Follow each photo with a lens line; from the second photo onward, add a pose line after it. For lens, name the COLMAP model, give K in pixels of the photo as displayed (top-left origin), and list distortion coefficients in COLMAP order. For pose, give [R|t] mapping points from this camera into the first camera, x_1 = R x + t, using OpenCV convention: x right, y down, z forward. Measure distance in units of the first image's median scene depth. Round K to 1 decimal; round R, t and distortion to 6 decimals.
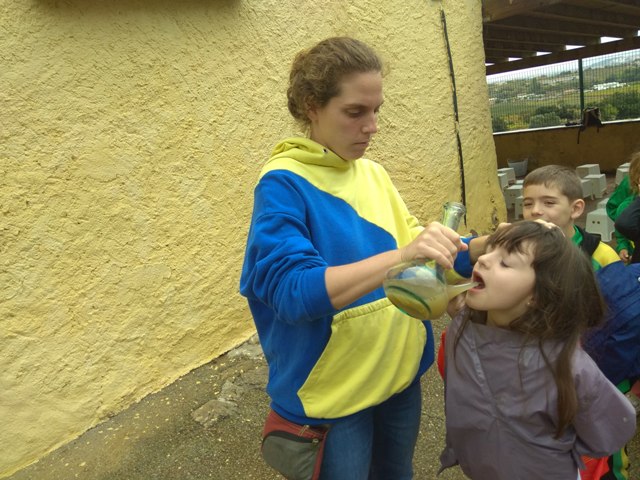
lens RADIAL K [[492.1, 0, 320.5], [0, 492.1, 240.7], [0, 0, 1]] dist [0.099154, -0.148724]
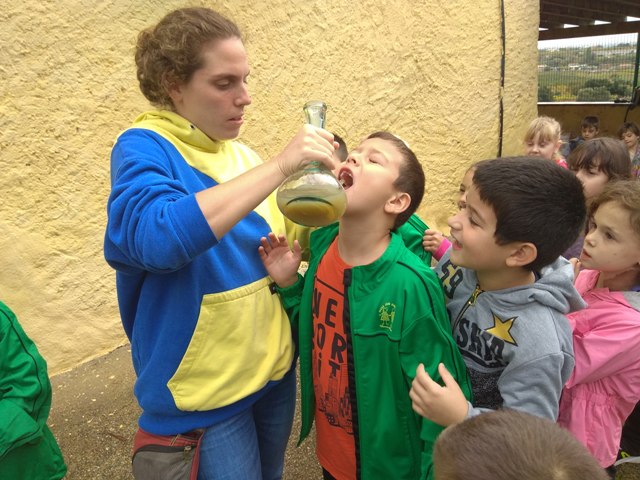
lens RADIAL K [[497.8, 0, 318.4], [0, 497.8, 239.0], [0, 0, 1]] dist [0.098813, -0.158550]
pose [[0.993551, 0.105217, -0.042265, -0.013341], [-0.101240, 0.991032, 0.087215, 0.007133], [0.051062, -0.082374, 0.995293, -0.034645]]
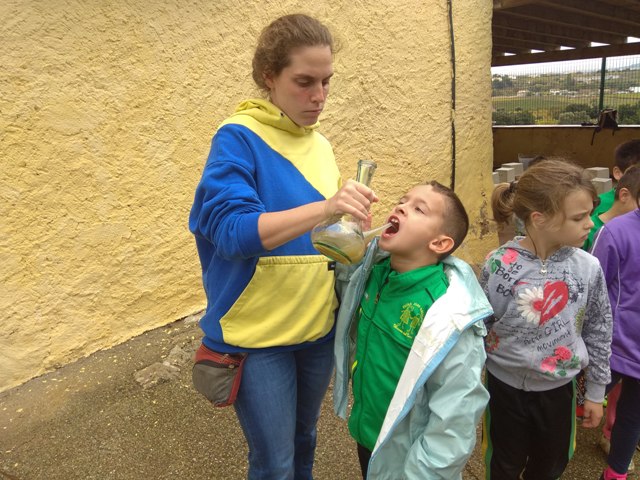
lens RADIAL K [[489.2, 0, 318.1], [0, 489.2, 237.0], [0, 0, 1]] dist [0.101359, -0.156040]
pose [[0.994361, 0.101578, -0.030465, 0.098074], [-0.100278, 0.994092, 0.041544, -0.006503], [0.034505, -0.038255, 0.998672, 0.017562]]
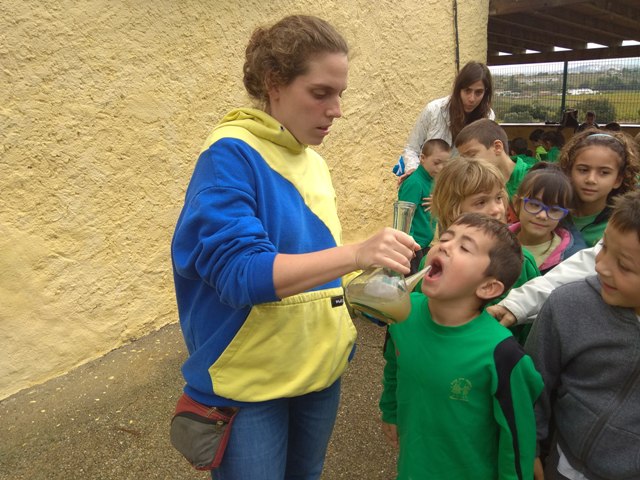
lens RADIAL K [[496.4, 0, 323.4], [0, 496.4, 241.8], [0, 0, 1]] dist [0.097919, -0.152168]
pose [[0.992647, 0.092107, 0.078532, -0.100199], [-0.095725, 0.994452, 0.043611, 0.044779], [-0.074080, -0.050808, 0.995957, -0.099008]]
